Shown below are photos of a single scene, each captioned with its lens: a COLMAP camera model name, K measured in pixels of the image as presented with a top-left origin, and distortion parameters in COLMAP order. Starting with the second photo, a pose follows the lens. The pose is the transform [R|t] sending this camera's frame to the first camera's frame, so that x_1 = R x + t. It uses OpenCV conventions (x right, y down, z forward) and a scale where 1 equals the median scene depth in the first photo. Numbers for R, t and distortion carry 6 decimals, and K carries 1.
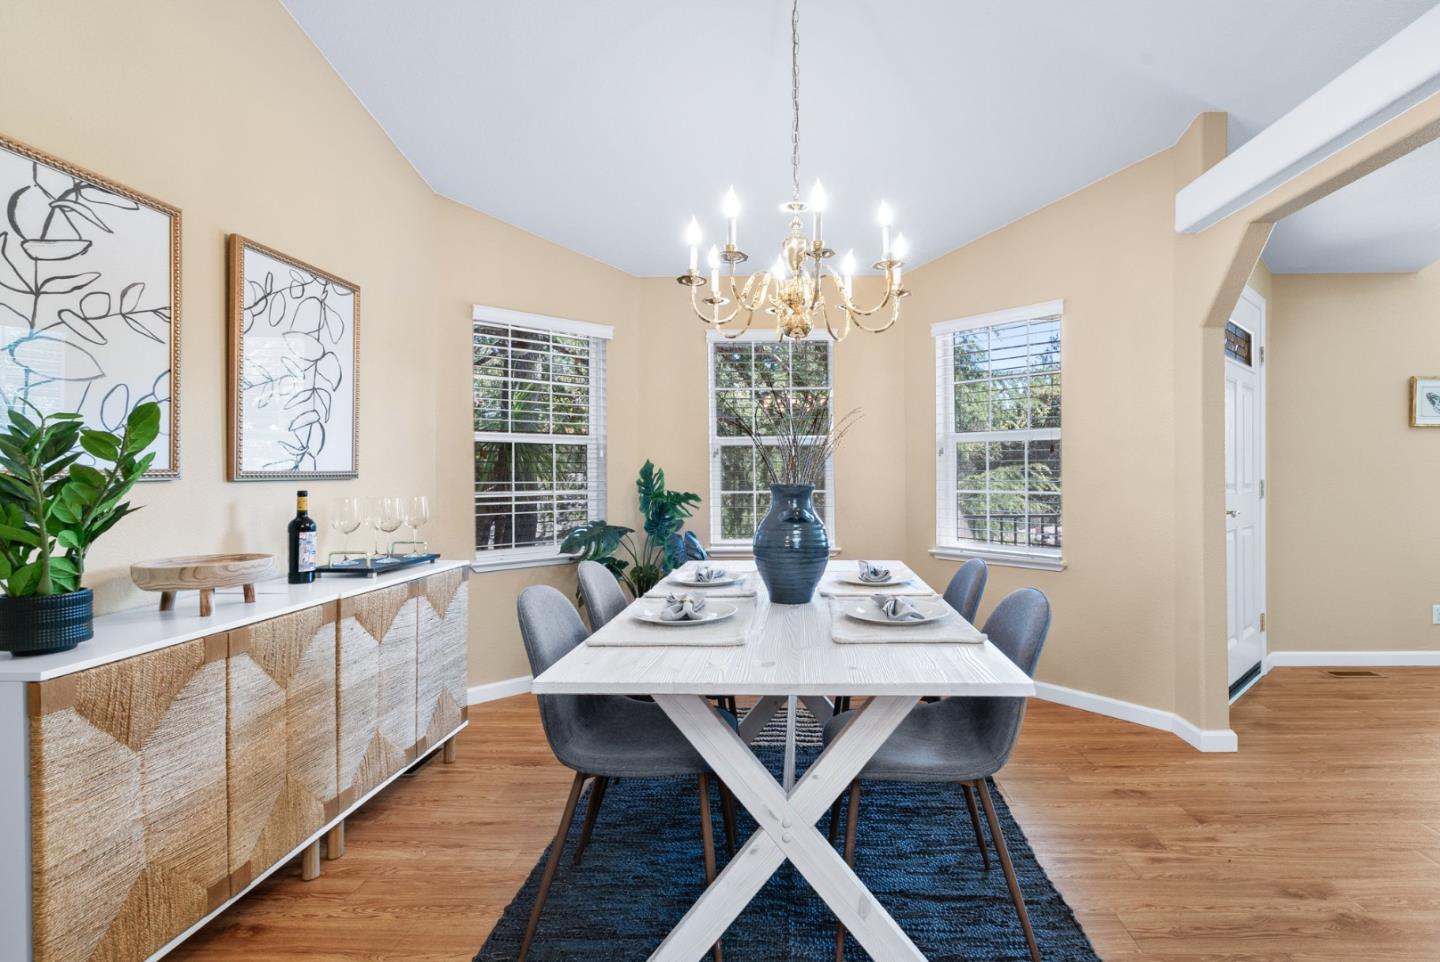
lens RADIAL K [[690.6, 0, 781.6], [0, 690.6, 475.5], [0, 0, 1]] dist [-0.001832, -0.000218]
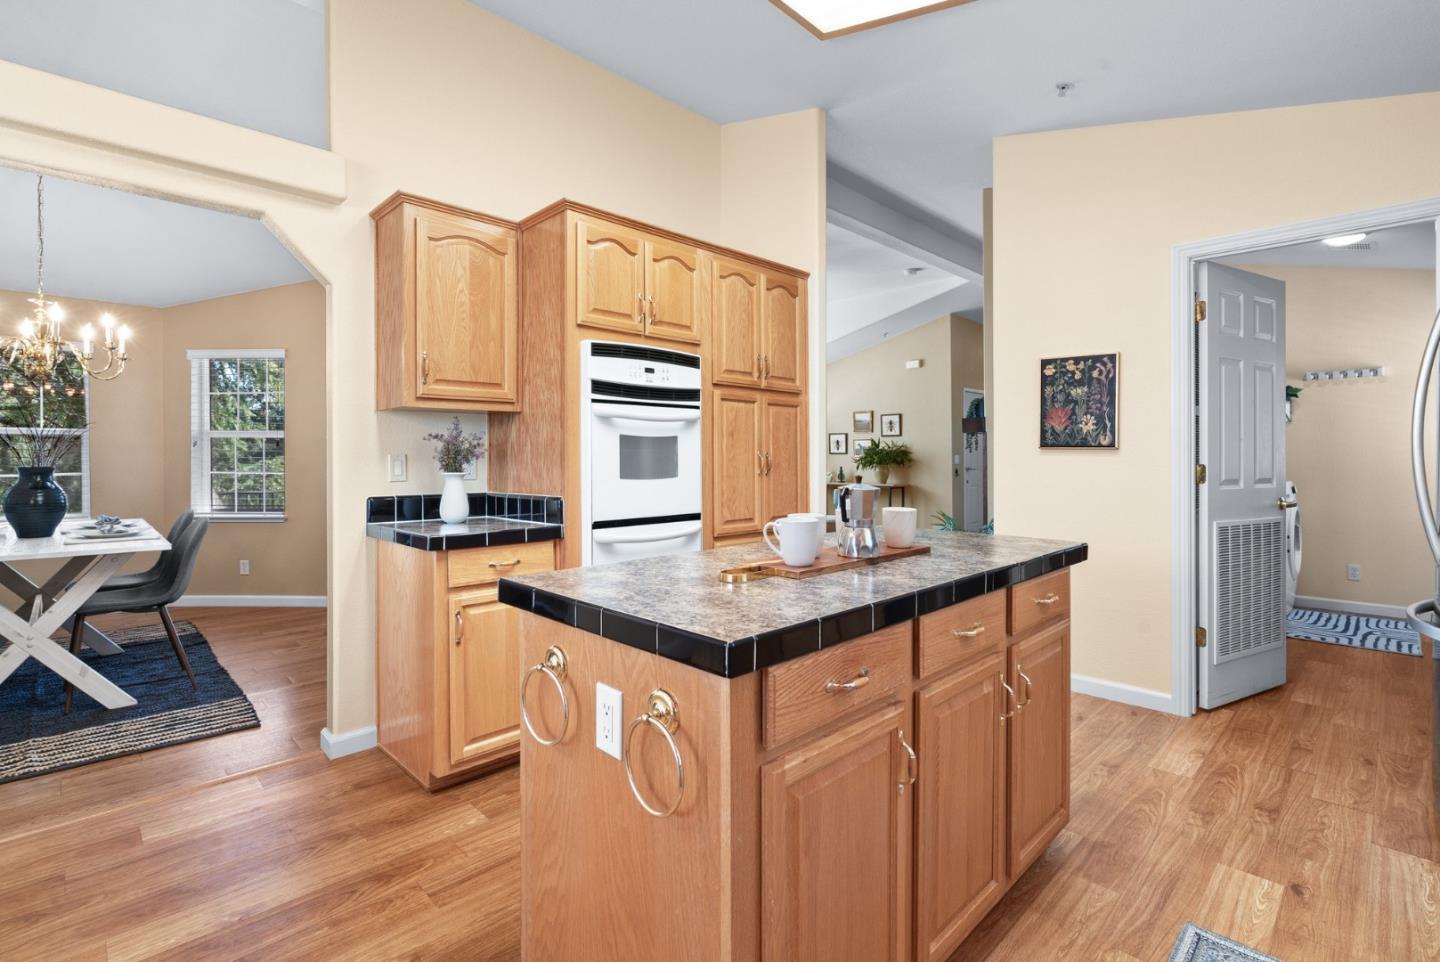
lens RADIAL K [[666.4, 0, 722.3], [0, 666.4, 458.5], [0, 0, 1]] dist [-0.007797, -0.000125]
pose [[0.693022, -0.000164, 0.720916, 0.012655], [0.002025, 0.999996, -0.001719, -0.001568], [-0.720914, 0.002651, 0.693020, -1.317605]]
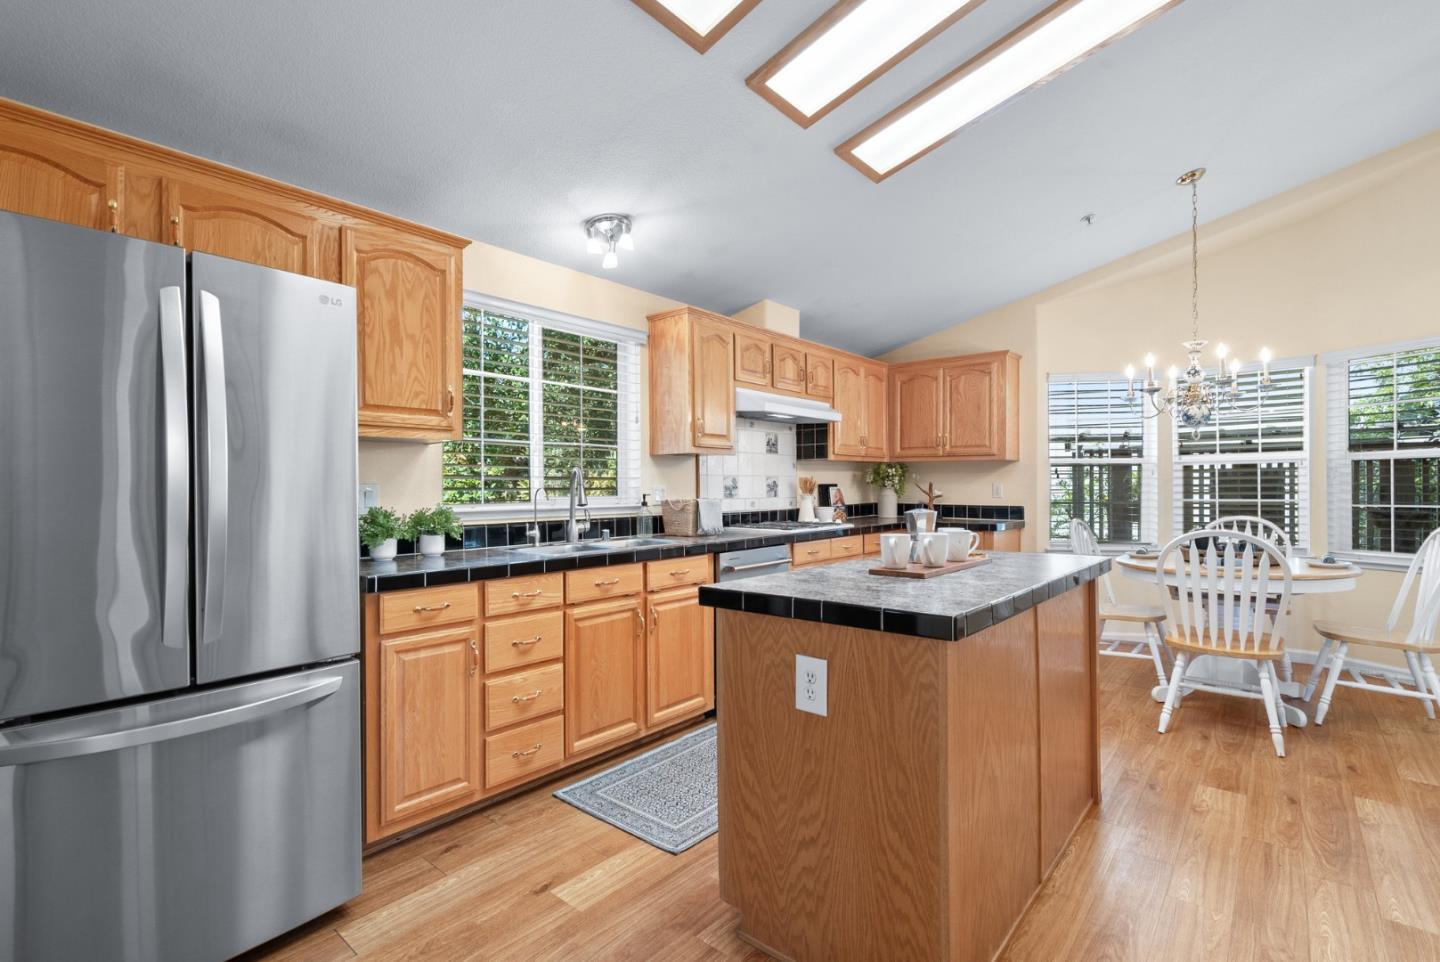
lens RADIAL K [[664.6, 0, 717.5], [0, 664.6, 488.0], [0, 0, 1]] dist [-0.001985, 0.000148]
pose [[-0.633184, 0.007103, -0.773969, 1.773912], [0.007432, 0.999968, 0.003097, -0.012941], [0.773966, -0.003791, -0.633216, -0.439274]]
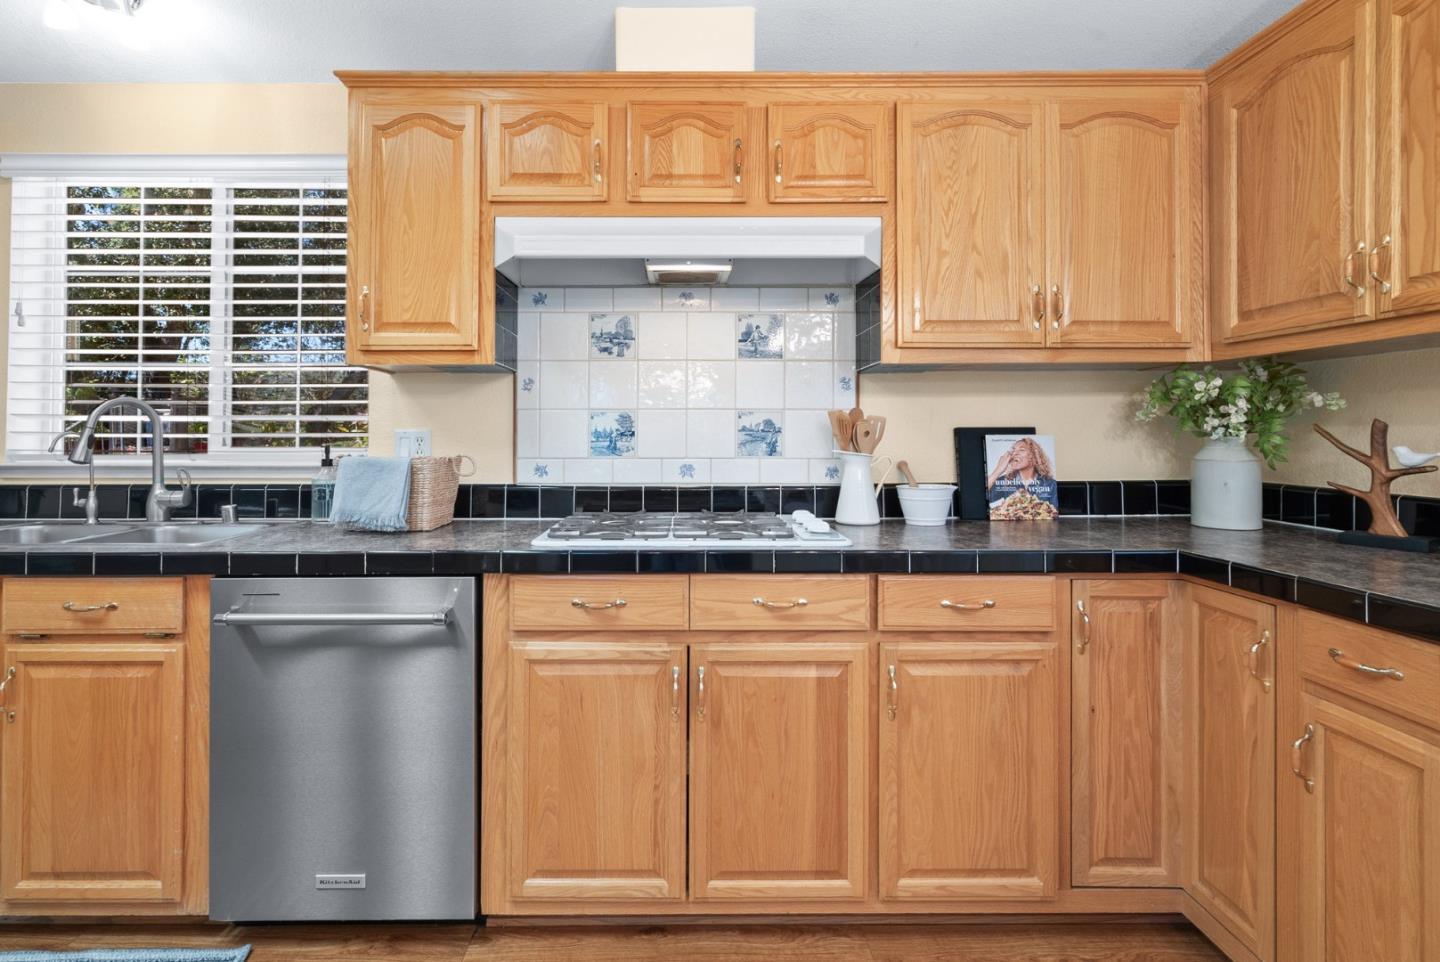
lens RADIAL K [[684.1, 0, 677.0], [0, 684.1, 433.1], [0, 0, 1]] dist [0.001417, 0.000274]
pose [[-0.999651, 0.001895, -0.026358, -0.010049], [0.001992, 0.999991, -0.003654, -0.004725], [0.026351, -0.003706, -0.999646, -0.696882]]
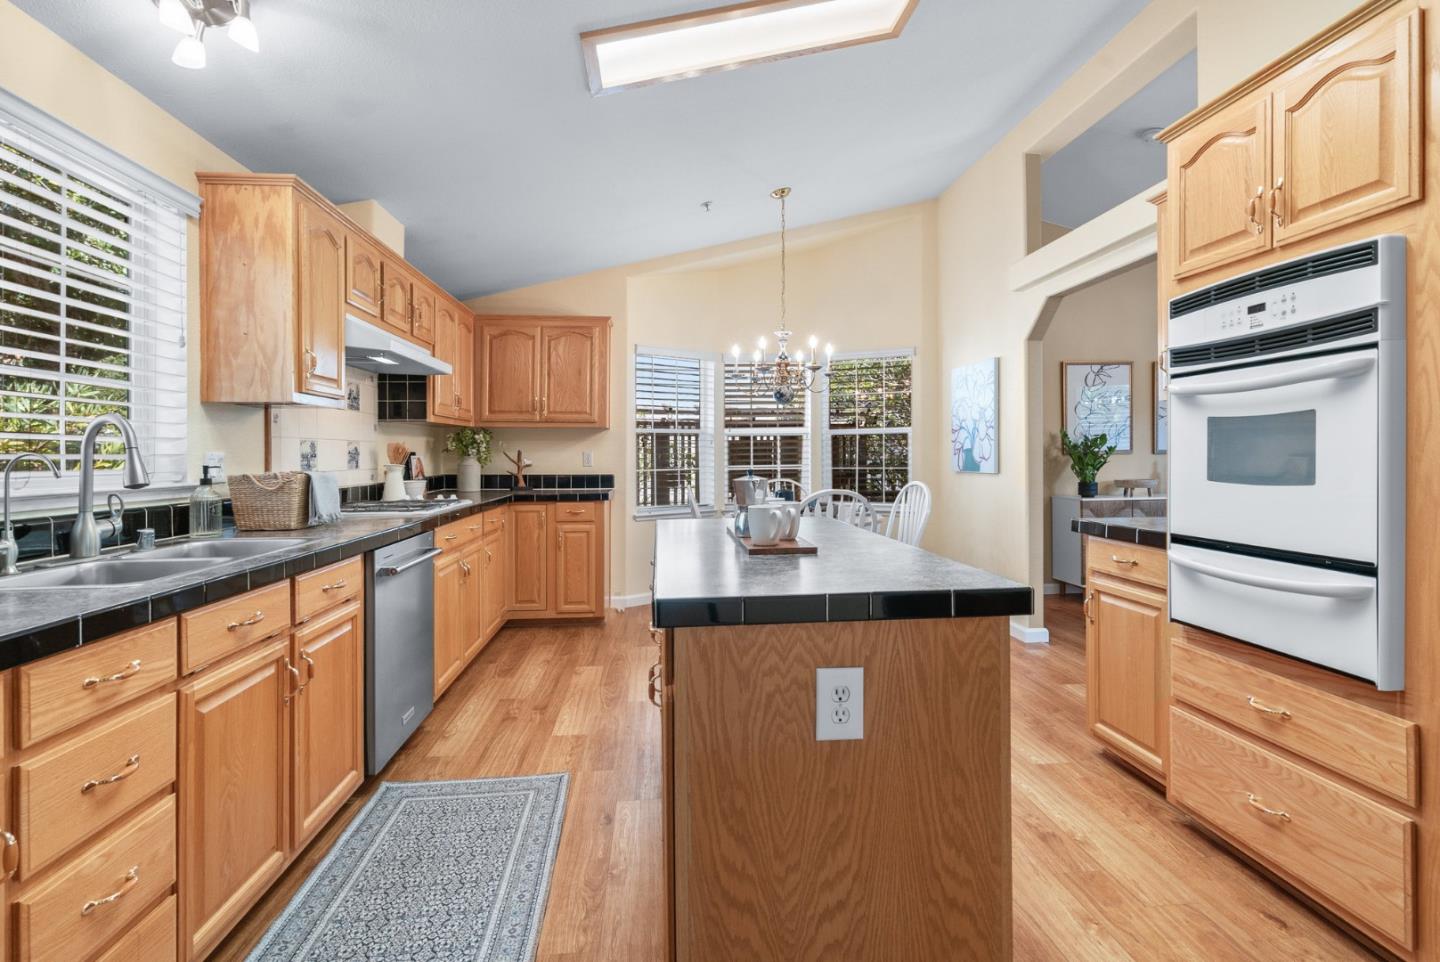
lens RADIAL K [[676.4, 0, 718.2], [0, 676.4, 454.8], [0, 0, 1]] dist [-0.002913, 0.000256]
pose [[0.113765, 0.001872, -0.993506, 1.697442], [0.006989, 0.999972, 0.002685, -0.006638], [0.993483, -0.007249, 0.113749, -1.032080]]
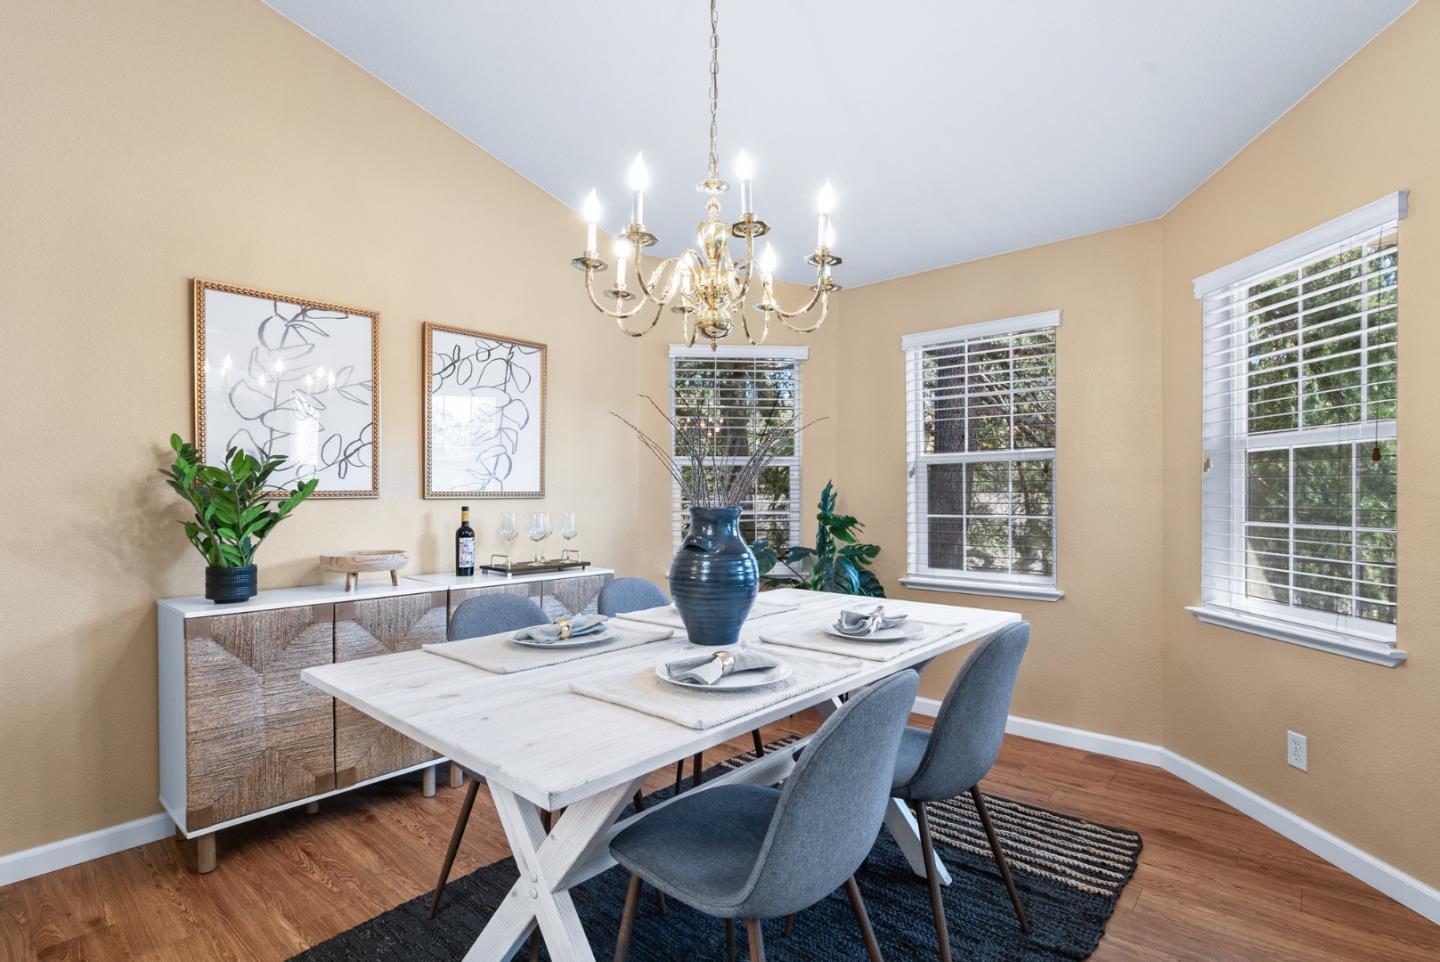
lens RADIAL K [[678.8, 0, 727.7], [0, 678.8, 499.8], [0, 0, 1]] dist [-0.002008, -0.000057]
pose [[0.764013, 0.009183, -0.645135, 0.588057], [-0.005526, 0.999955, 0.007690, -0.003976], [0.645177, -0.002310, 0.764030, 0.360091]]
